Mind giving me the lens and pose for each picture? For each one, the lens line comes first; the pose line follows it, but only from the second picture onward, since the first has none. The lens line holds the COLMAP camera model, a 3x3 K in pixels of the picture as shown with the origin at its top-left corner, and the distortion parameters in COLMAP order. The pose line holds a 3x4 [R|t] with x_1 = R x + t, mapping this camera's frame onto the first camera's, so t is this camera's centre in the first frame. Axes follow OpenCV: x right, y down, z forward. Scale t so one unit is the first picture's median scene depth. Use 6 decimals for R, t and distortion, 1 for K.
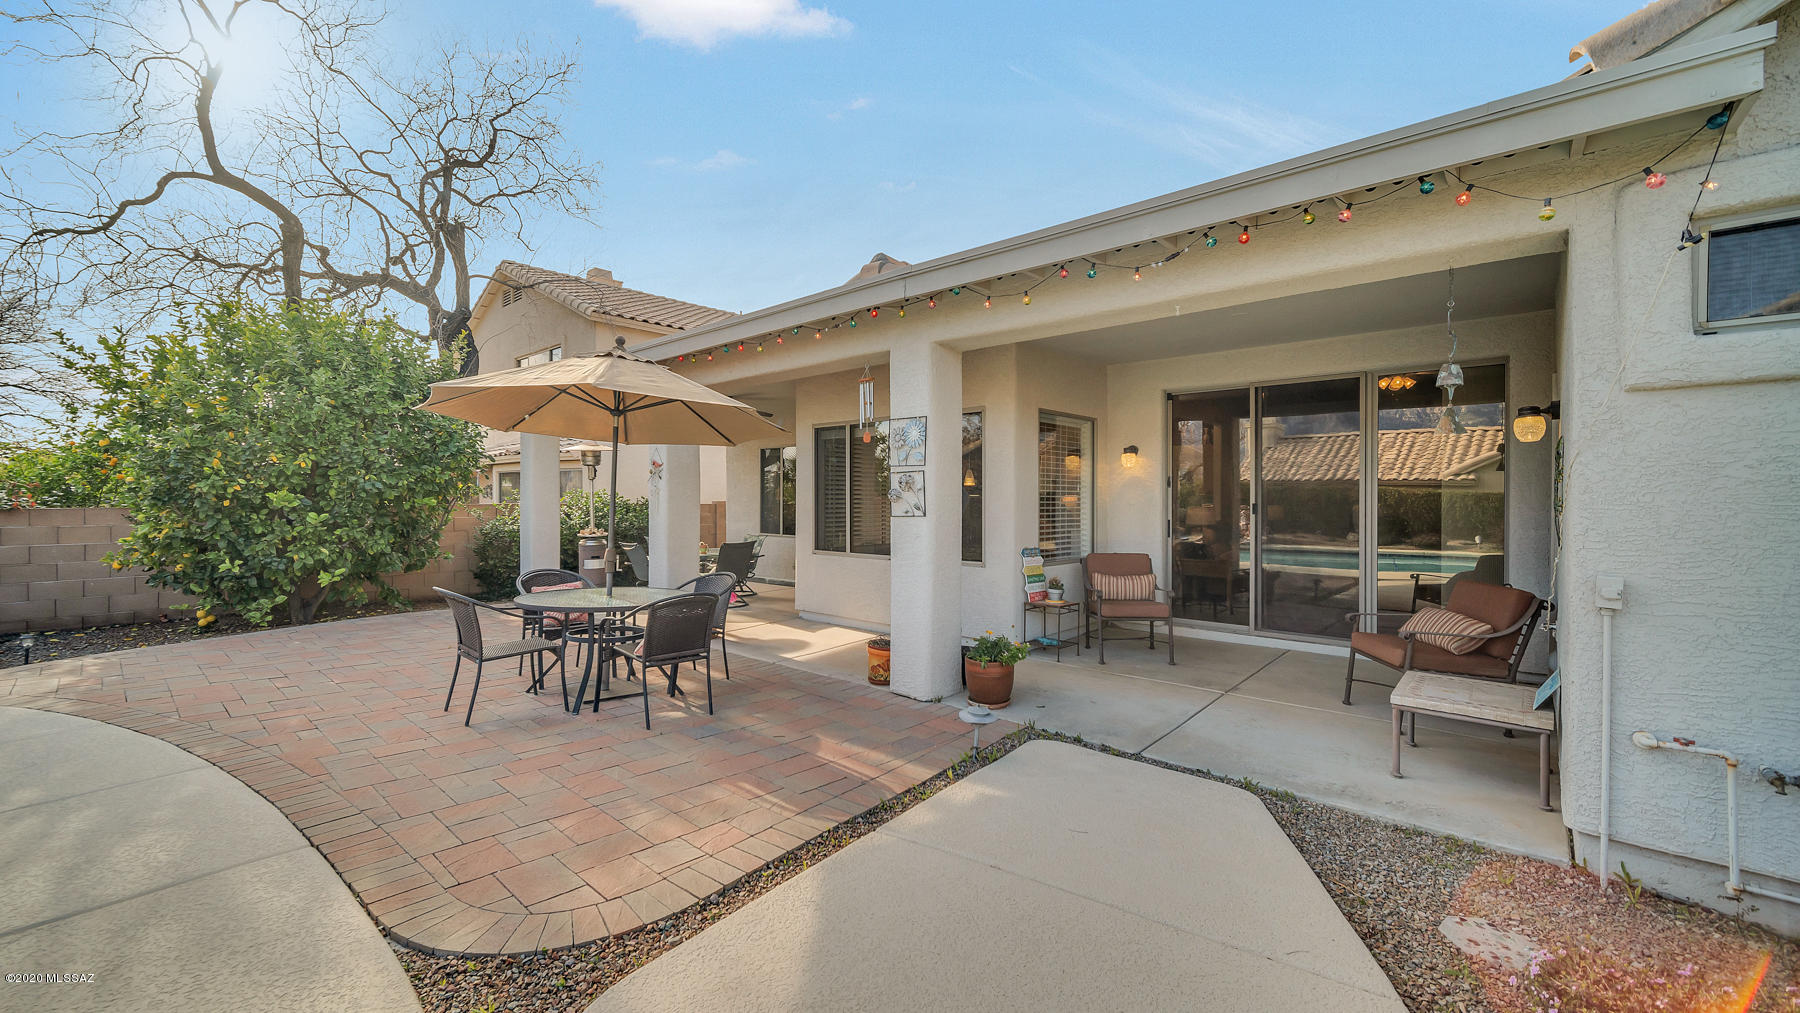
lens RADIAL K [[738.0, 0, 892.2], [0, 738.0, 502.7], [0, 0, 1]] dist [0.001649, 0.000217]
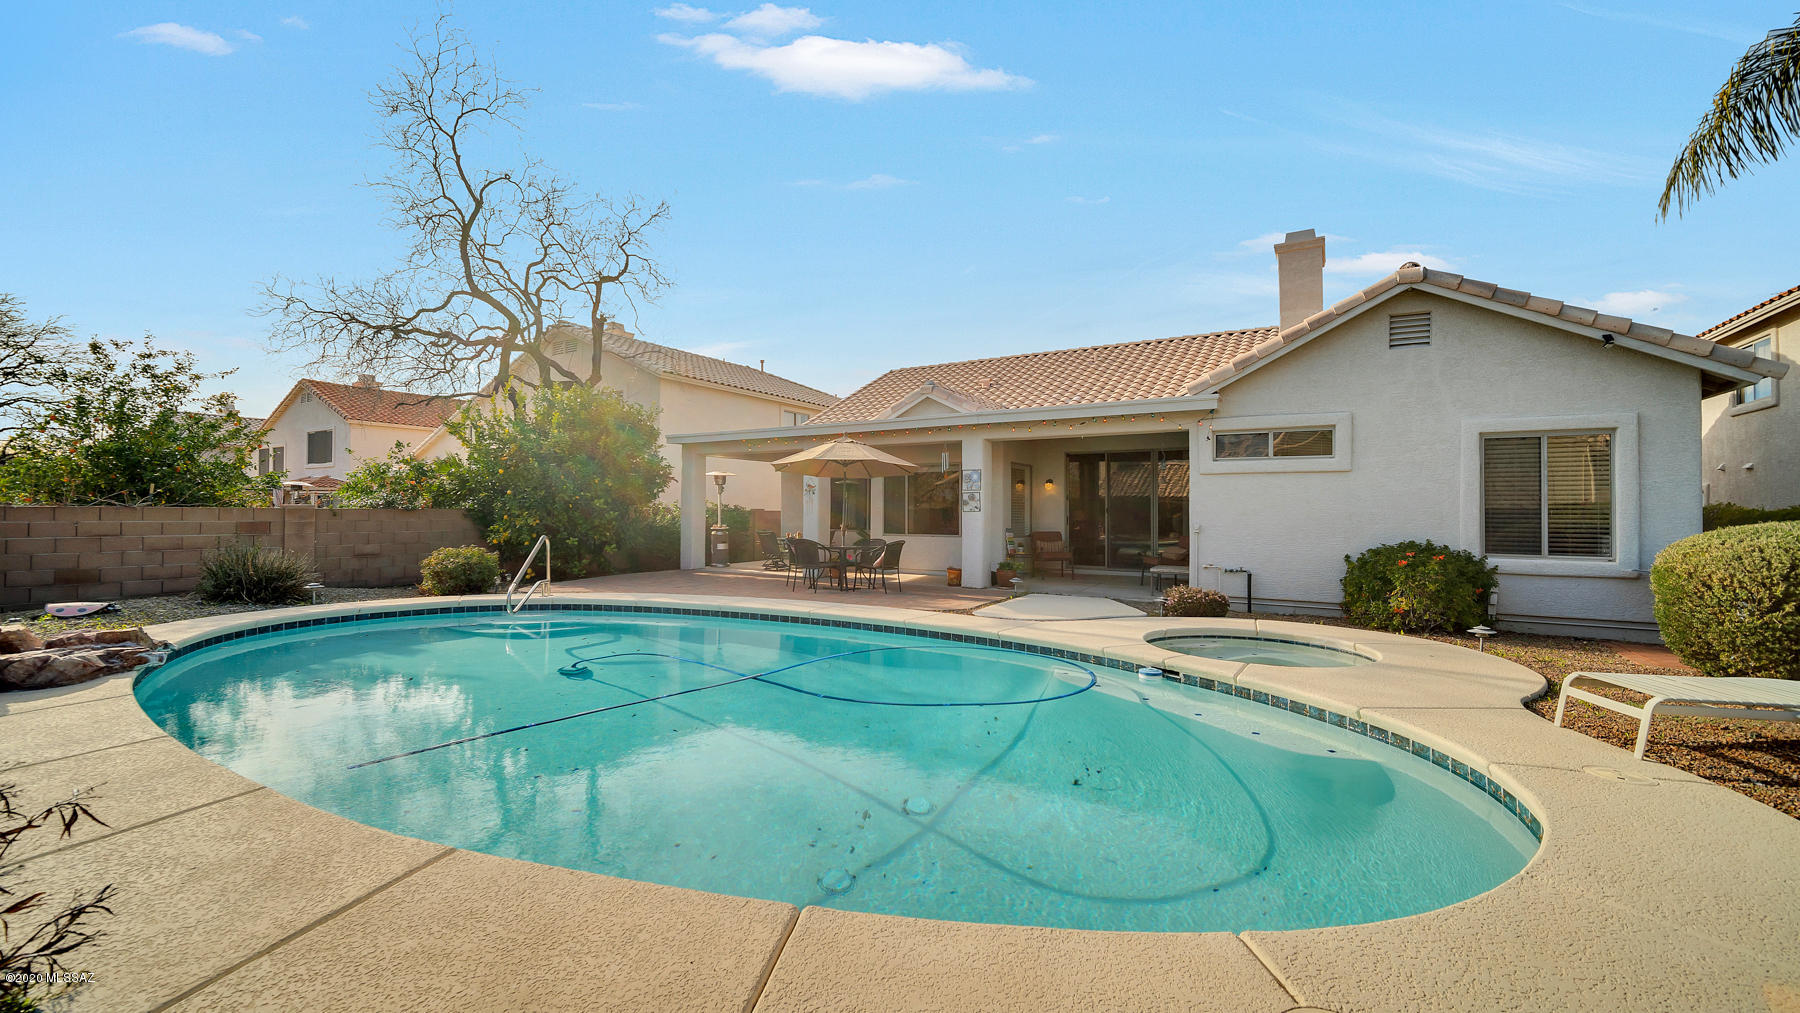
lens RADIAL K [[728.7, 0, 895.8], [0, 728.7, 533.5], [0, 0, 1]] dist [0.001532, 0.000525]
pose [[0.984437, -0.001273, 0.175734, -0.422782], [-0.002727, 0.999743, 0.022518, 0.025496], [-0.175717, -0.022647, 0.984180, -0.849738]]
